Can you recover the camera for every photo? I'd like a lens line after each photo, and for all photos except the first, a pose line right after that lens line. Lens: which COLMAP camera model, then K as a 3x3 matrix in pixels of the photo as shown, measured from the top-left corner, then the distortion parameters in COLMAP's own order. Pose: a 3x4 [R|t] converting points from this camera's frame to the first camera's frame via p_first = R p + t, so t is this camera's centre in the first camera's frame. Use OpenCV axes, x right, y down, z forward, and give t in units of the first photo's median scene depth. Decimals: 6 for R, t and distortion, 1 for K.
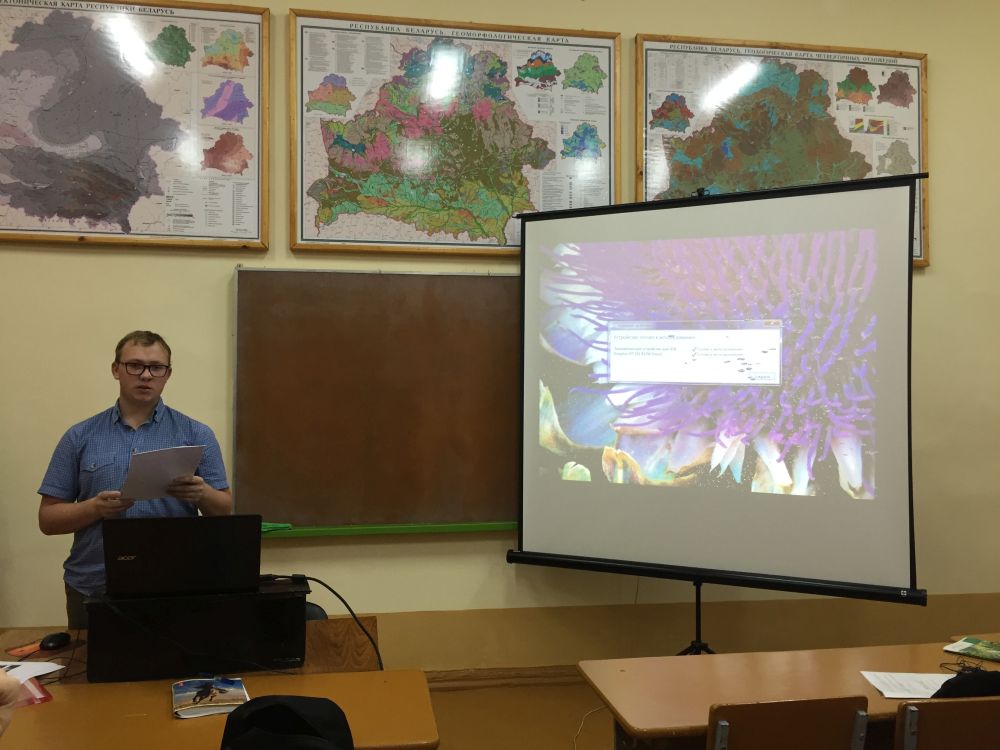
lens RADIAL K [[864.3, 0, 484.0], [0, 864.3, 368.2], [0, 0, 1]] dist [0.088208, -0.126955]
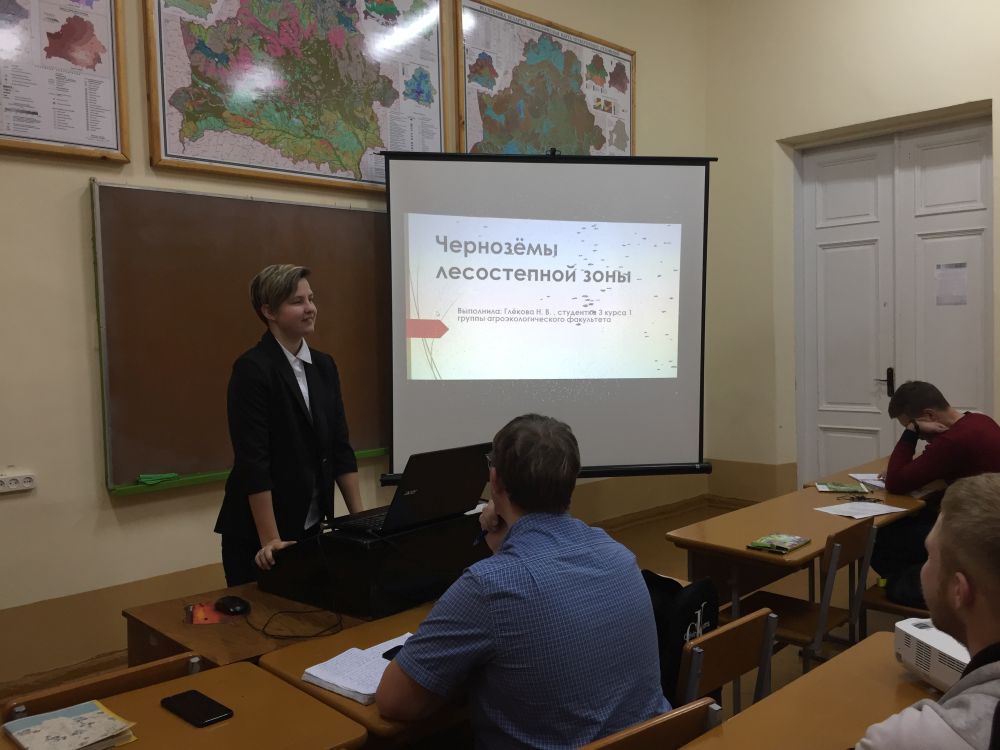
lens RADIAL K [[864.3, 0, 501.5], [0, 864.3, 370.1], [0, 0, 1]] dist [0.088208, -0.126955]
pose [[0.815967, -0.045132, 0.576334, -0.444567], [-0.002444, 0.996670, 0.081507, -0.003574], [-0.578094, -0.067915, 0.813139, 0.063967]]
